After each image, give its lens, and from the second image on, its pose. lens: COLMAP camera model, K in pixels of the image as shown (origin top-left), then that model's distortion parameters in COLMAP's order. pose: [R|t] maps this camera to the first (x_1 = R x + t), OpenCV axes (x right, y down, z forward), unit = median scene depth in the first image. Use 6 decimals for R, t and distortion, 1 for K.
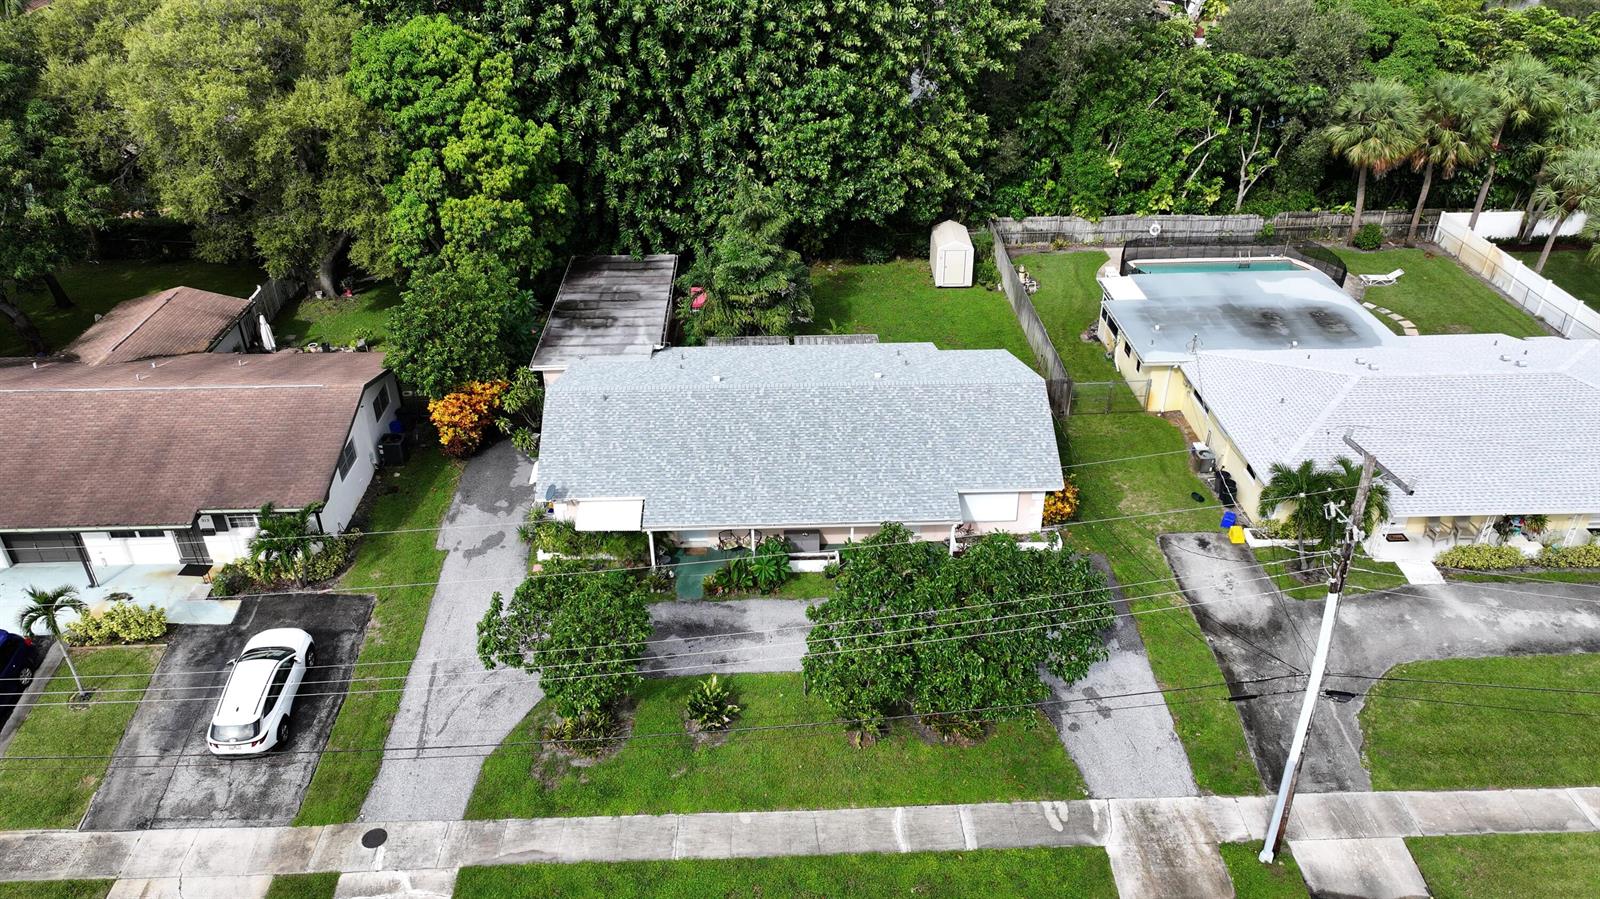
lens RADIAL K [[1118.2, 0, 803.7], [0, 1118.2, 447.3], [0, 0, 1]] dist [0.002842, 0.003761]
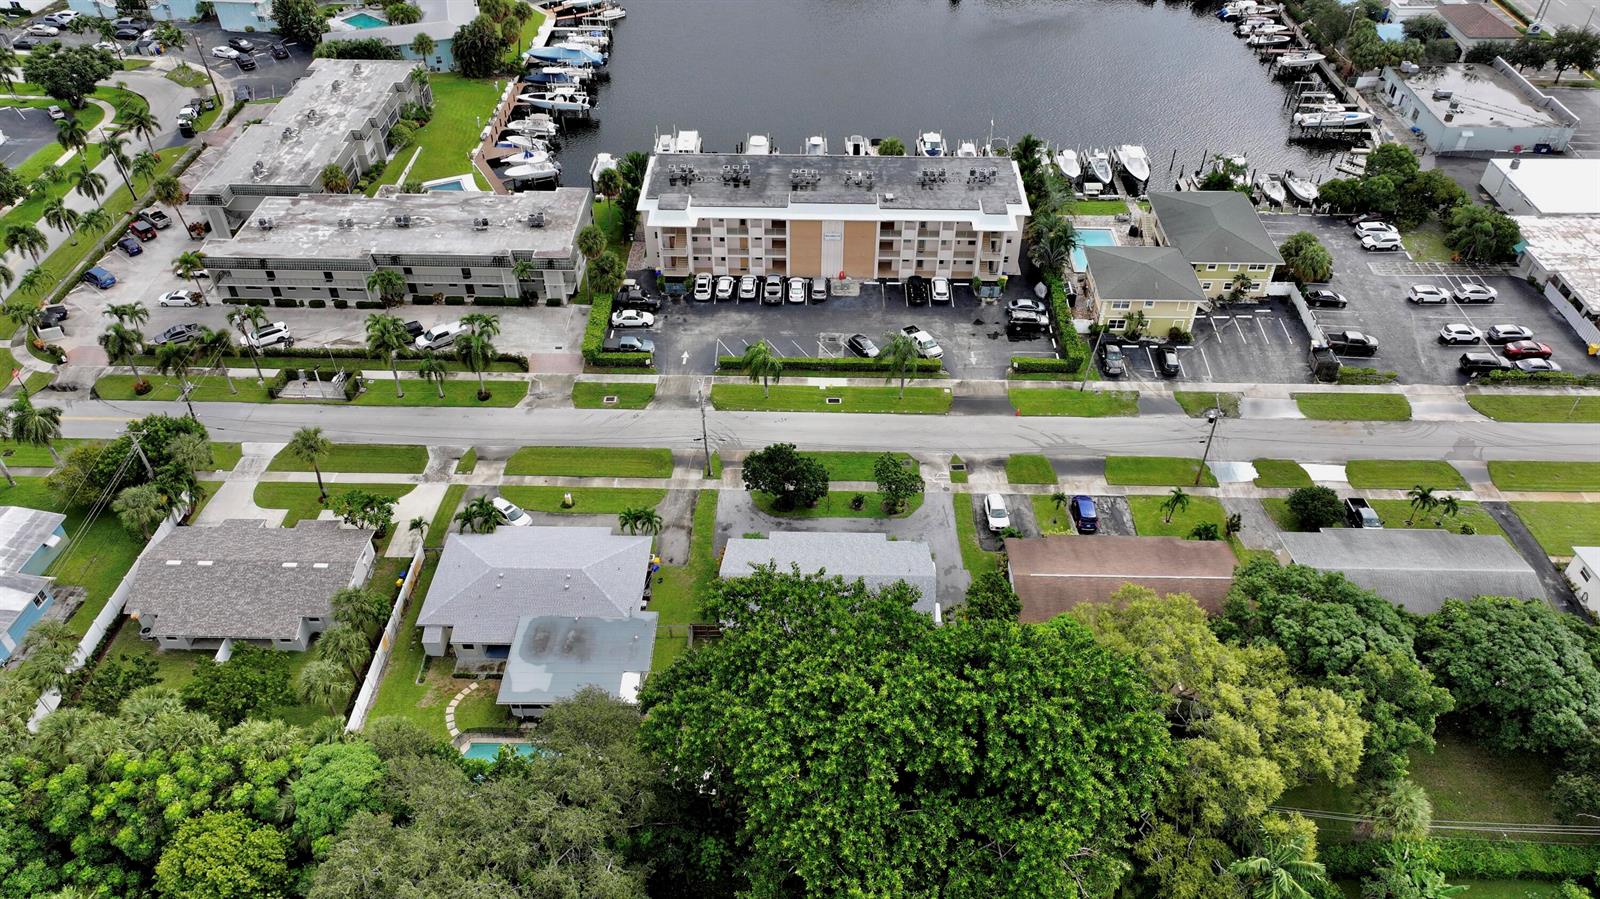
lens RADIAL K [[1118.2, 0, 803.7], [0, 1118.2, 447.3], [0, 0, 1]] dist [0.002842, 0.003761]
pose [[-0.998562, -0.036384, 0.039363, -0.033673], [0.026143, 0.310513, 0.950210, -2.107508], [-0.046795, 0.949873, -0.309115, 1.329327]]
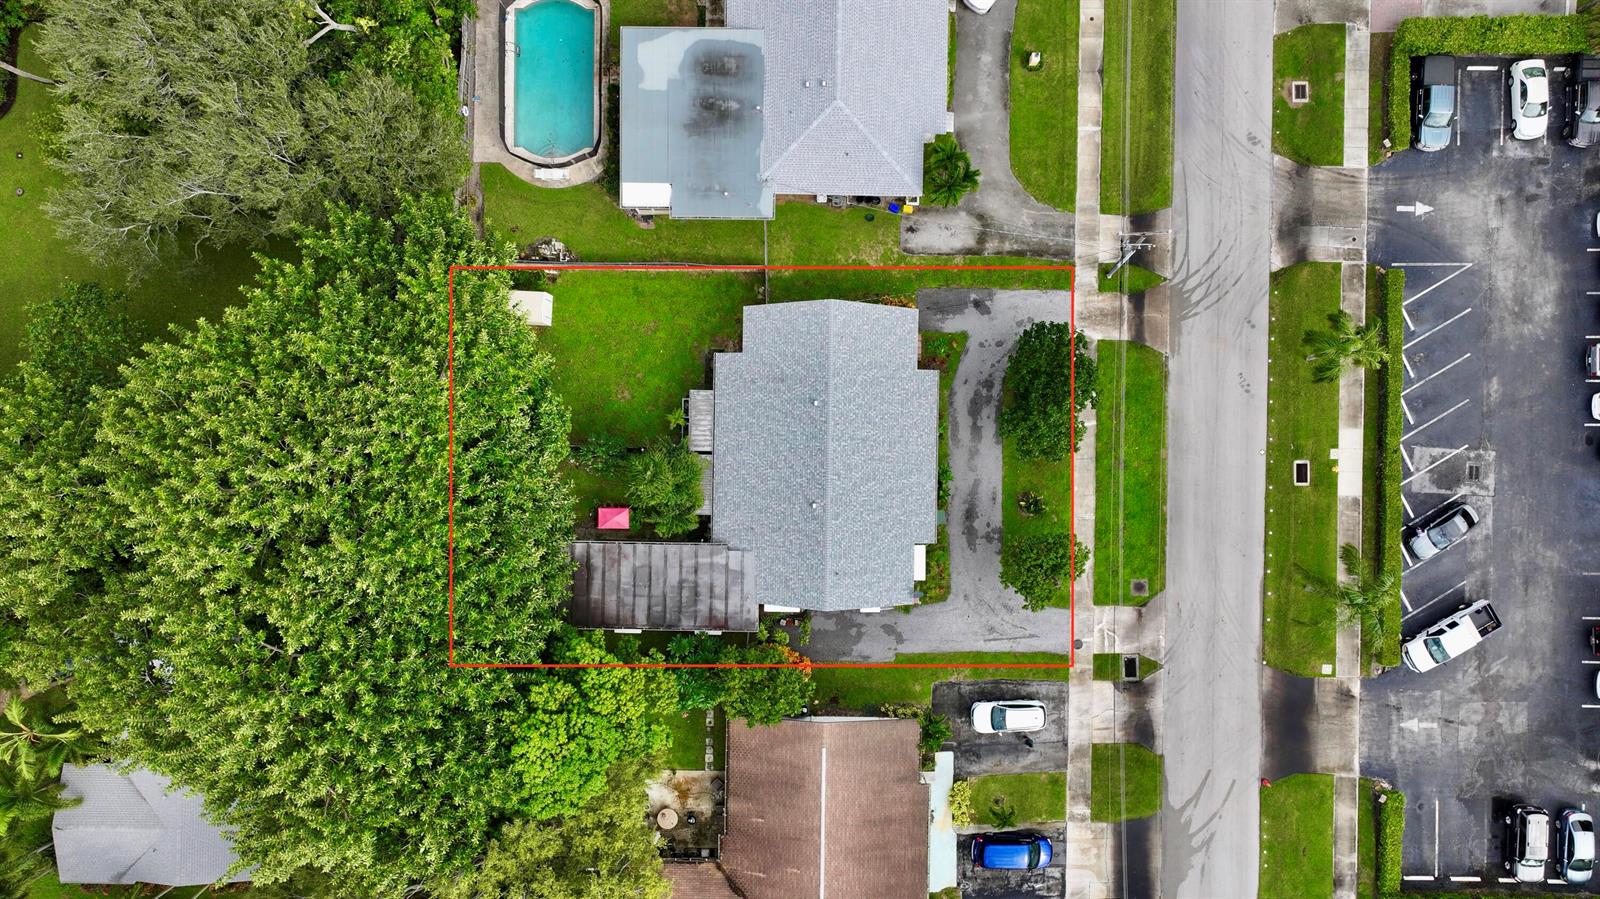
lens RADIAL K [[1118.2, 0, 803.7], [0, 1118.2, 447.3], [0, 0, 1]] dist [0.002842, 0.003761]
pose [[0.051413, -0.998662, 0.005500, -0.004996], [0.518323, 0.031390, 0.854609, -1.305745], [-0.853638, -0.041087, 0.519244, 0.182566]]
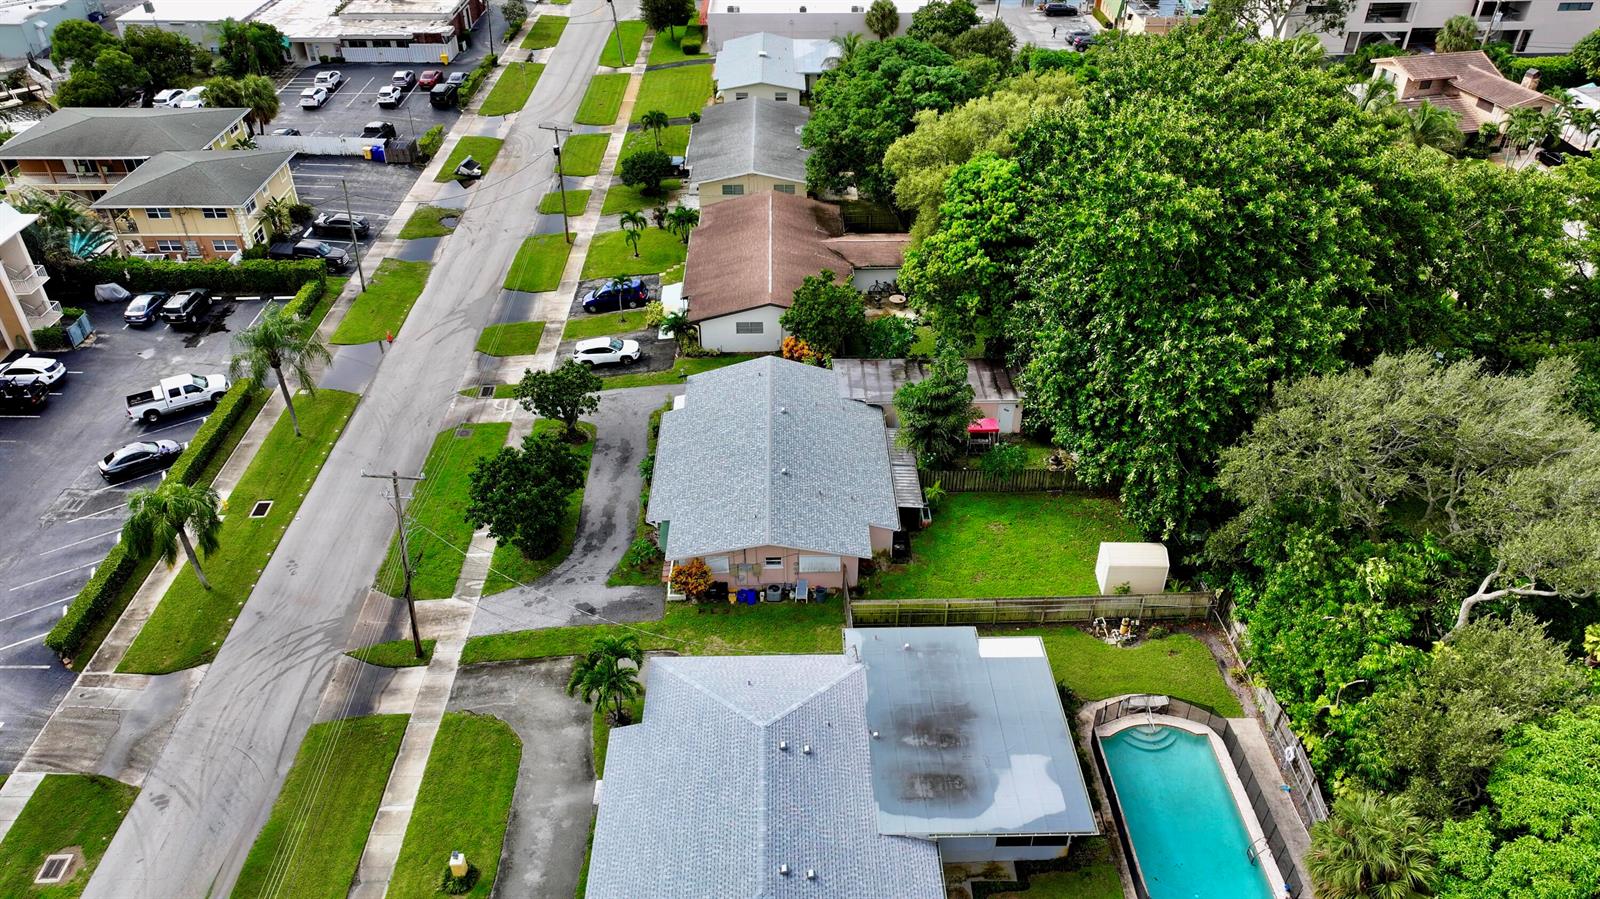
lens RADIAL K [[1118.2, 0, 803.7], [0, 1118.2, 447.3], [0, 0, 1]] dist [0.002842, 0.003761]
pose [[-0.013660, 0.578354, -0.815671, 1.135371], [-0.519449, 0.692929, 0.500023, -0.761009], [0.854393, 0.430530, 0.290960, 0.542818]]
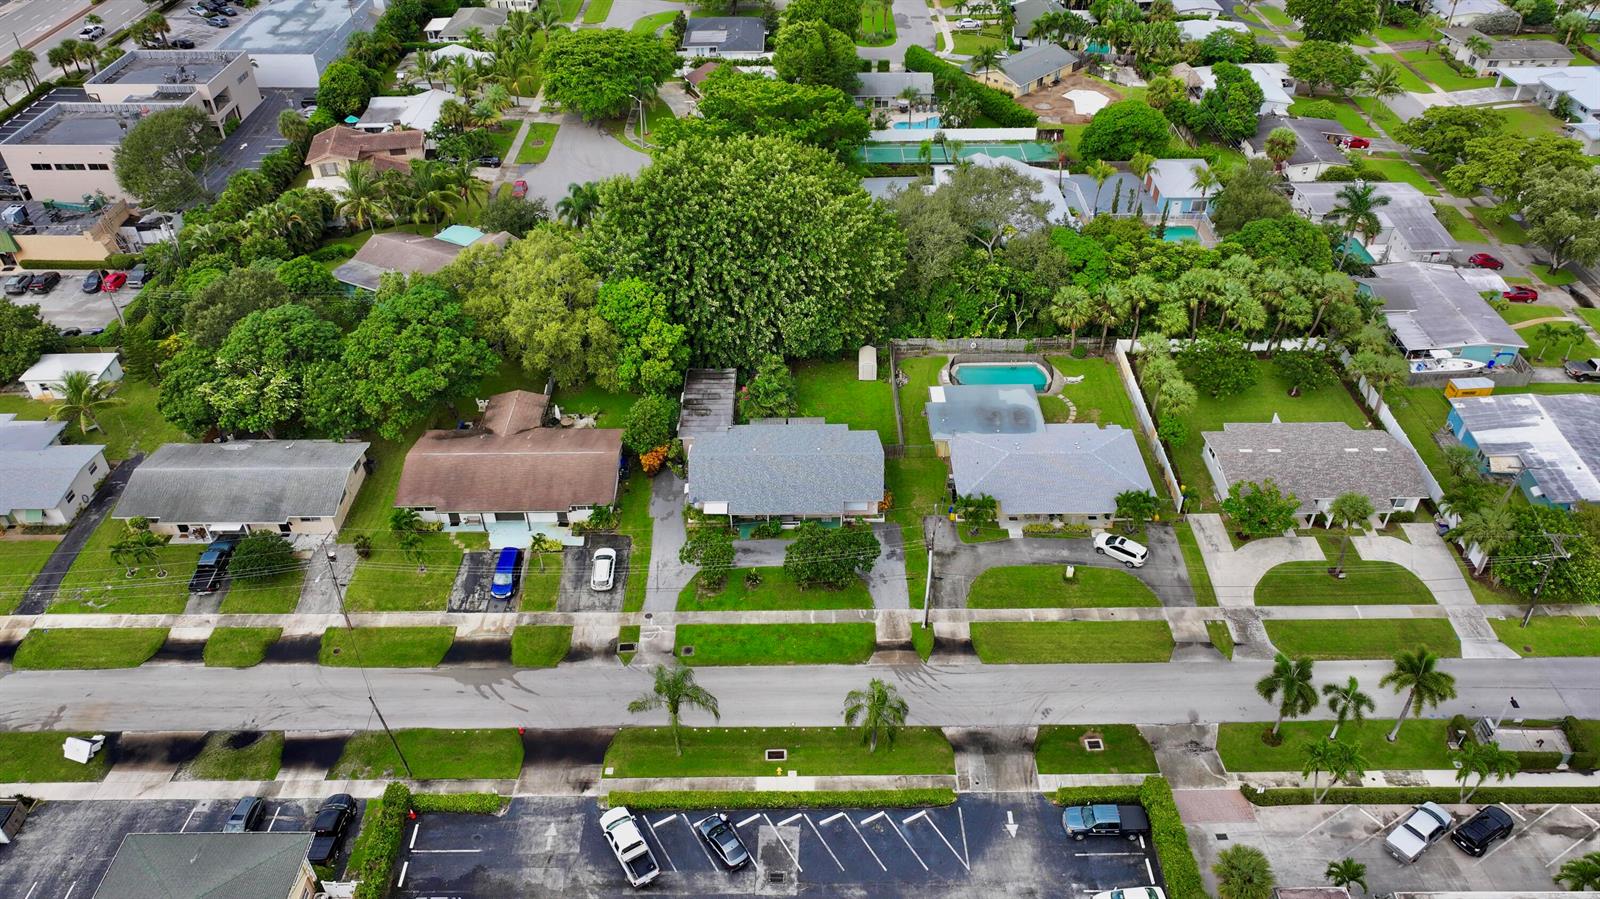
lens RADIAL K [[1118.2, 0, 803.7], [0, 1118.2, 447.3], [0, 0, 1]] dist [0.002842, 0.003761]
pose [[0.999559, 0.015877, -0.025088, 0.087935], [-0.012791, 0.992847, 0.118710, -0.339225], [0.026793, -0.118337, 0.992612, -1.384648]]
